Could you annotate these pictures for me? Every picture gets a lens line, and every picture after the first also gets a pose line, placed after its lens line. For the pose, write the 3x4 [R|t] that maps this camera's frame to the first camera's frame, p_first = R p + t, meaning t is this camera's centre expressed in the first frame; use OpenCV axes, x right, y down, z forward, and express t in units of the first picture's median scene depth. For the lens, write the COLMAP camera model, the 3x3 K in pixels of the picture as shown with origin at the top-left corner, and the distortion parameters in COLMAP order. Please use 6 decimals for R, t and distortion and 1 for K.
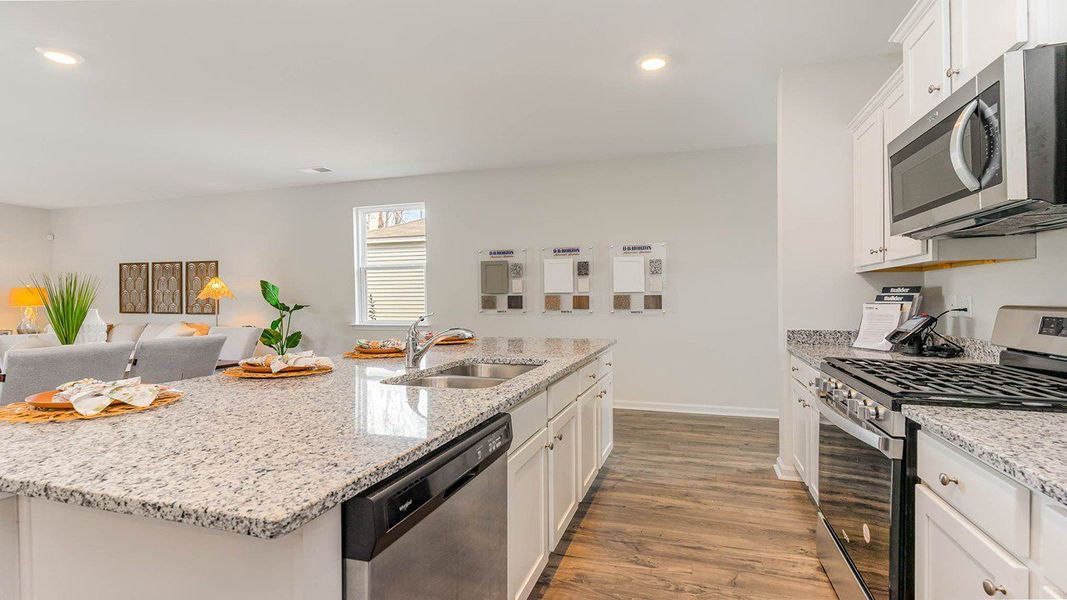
lens RADIAL K [[508.6, 0, 533.5], [0, 508.6, 300.0], [0, 0, 1]] dist [0.001934, -0.000100]
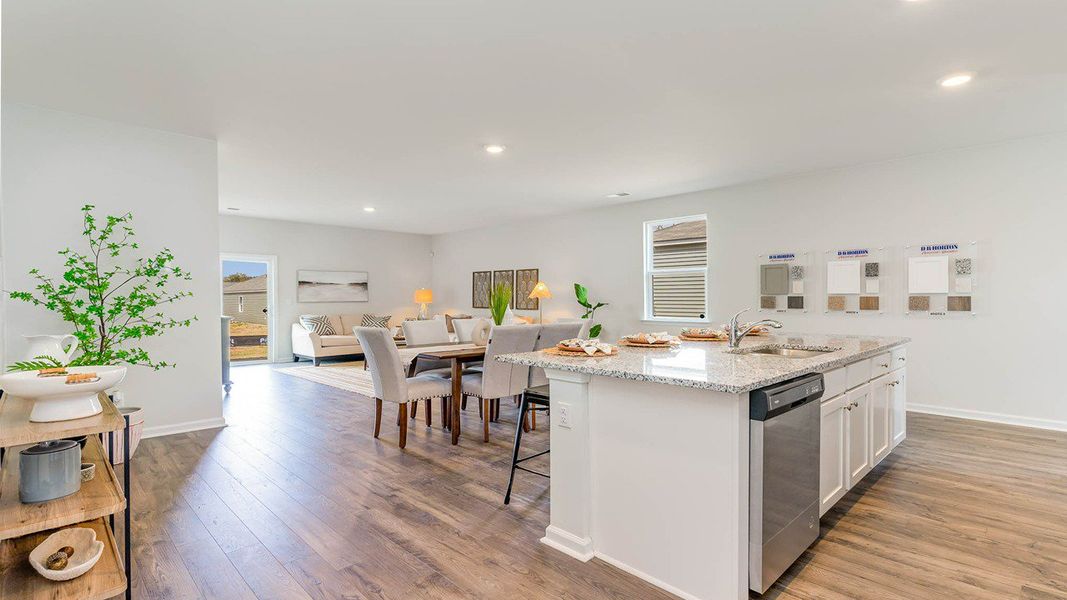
lens RADIAL K [[506.8, 0, 535.0], [0, 506.8, 302.2], [0, 0, 1]] dist [0.000485, -0.000501]
pose [[0.886628, 0.009132, -0.462392, -0.031425], [-0.007198, 0.999956, 0.005947, 0.001423], [0.462427, -0.001944, 0.886655, -0.213858]]
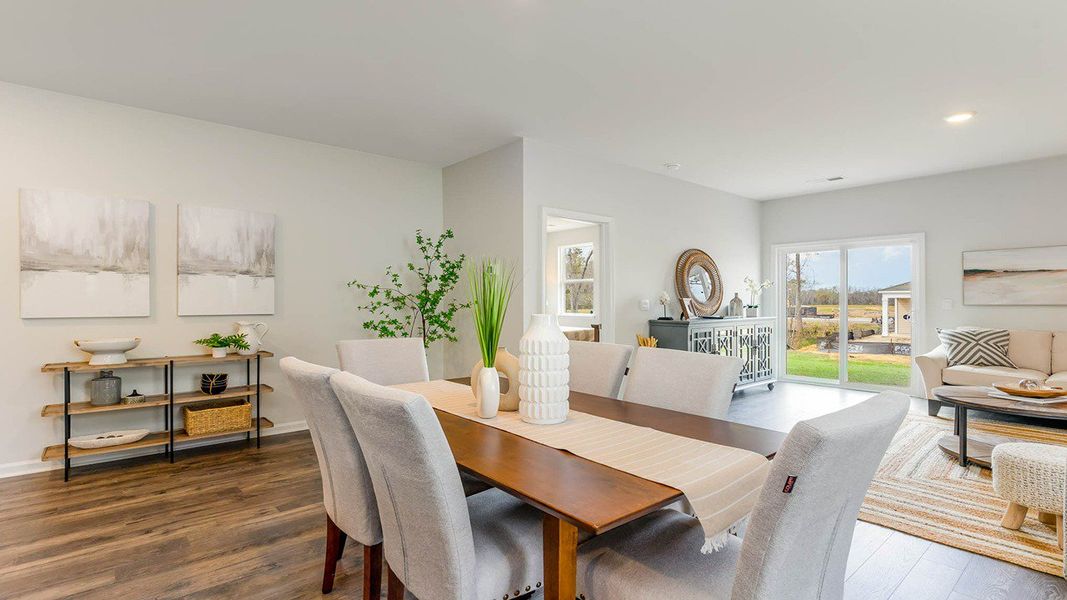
lens RADIAL K [[508.6, 0, 533.5], [0, 508.6, 300.0], [0, 0, 1]] dist [0.001934, -0.000100]
pose [[-0.523720, 0.011027, -0.851819, -0.210288], [0.000027, 0.999916, 0.012927, -0.006784], [0.851890, 0.006748, -0.523677, 0.777869]]
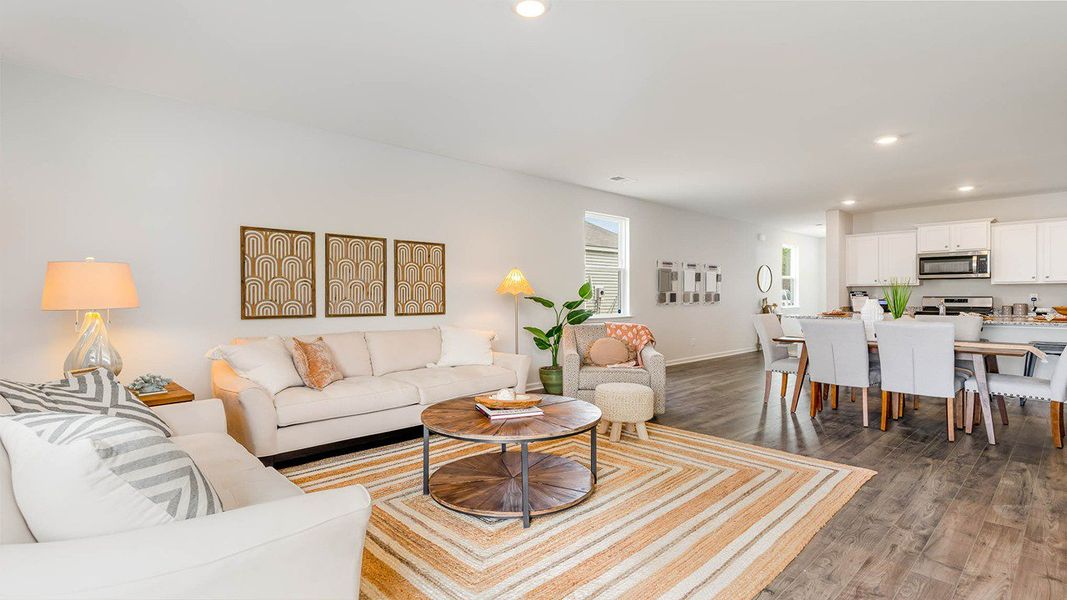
lens RADIAL K [[508.6, 0, 533.5], [0, 508.6, 300.0], [0, 0, 1]] dist [0.001934, -0.000100]
pose [[0.486472, -0.002714, 0.873692, -1.627298], [0.003461, 0.999993, 0.001180, 0.008427], [-0.873689, 0.002450, 0.486478, 0.681490]]
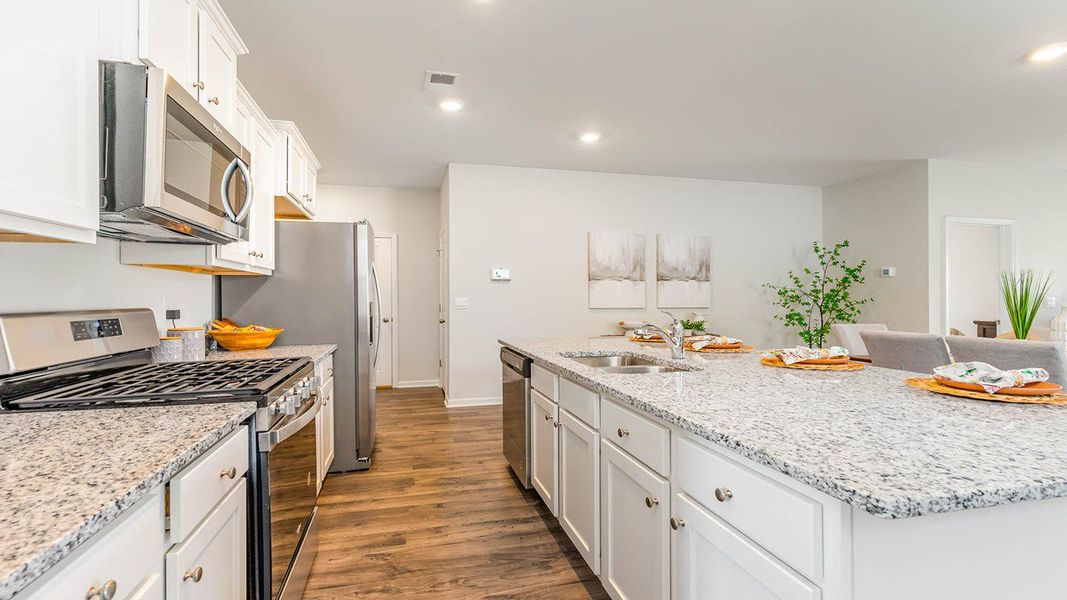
lens RADIAL K [[508.6, 0, 533.5], [0, 508.6, 300.0], [0, 0, 1]] dist [0.001934, -0.000100]
pose [[-0.847553, 0.009508, -0.530626, 0.266647], [0.006009, 0.999947, 0.008320, -0.003040], [0.530677, 0.003863, -0.847565, 0.754275]]
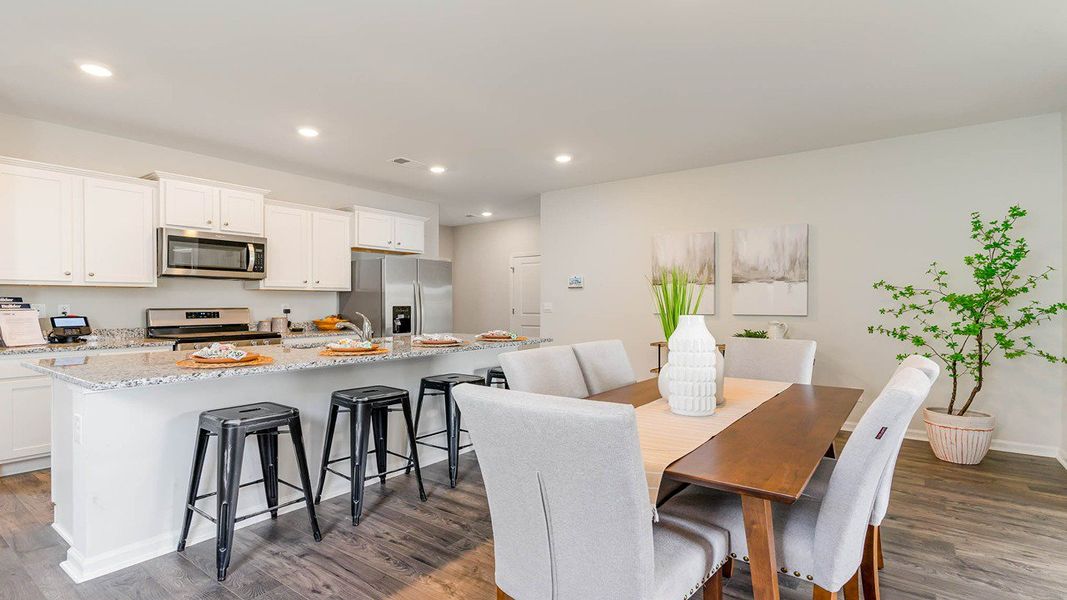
lens RADIAL K [[508.6, 0, 533.5], [0, 508.6, 300.0], [0, 0, 1]] dist [0.001934, -0.000100]
pose [[-0.948940, 0.010147, 0.315295, -0.522933], [0.008818, 0.999945, -0.005642, -0.000029], [-0.315335, -0.002573, -0.948977, 0.999985]]
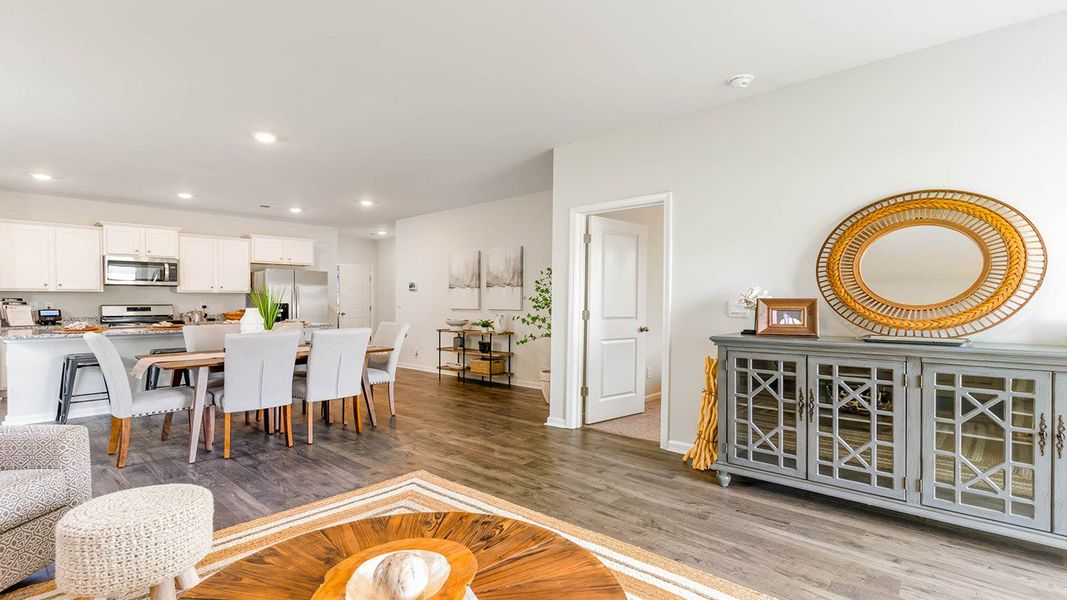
lens RADIAL K [[508.6, 0, 533.5], [0, 508.6, 300.0], [0, 0, 1]] dist [0.001934, -0.000100]
pose [[-0.908531, 0.009271, 0.417714, -1.283445], [0.009929, 0.999951, -0.000597, 0.002934], [-0.417699, 0.003605, -0.908578, 1.158731]]
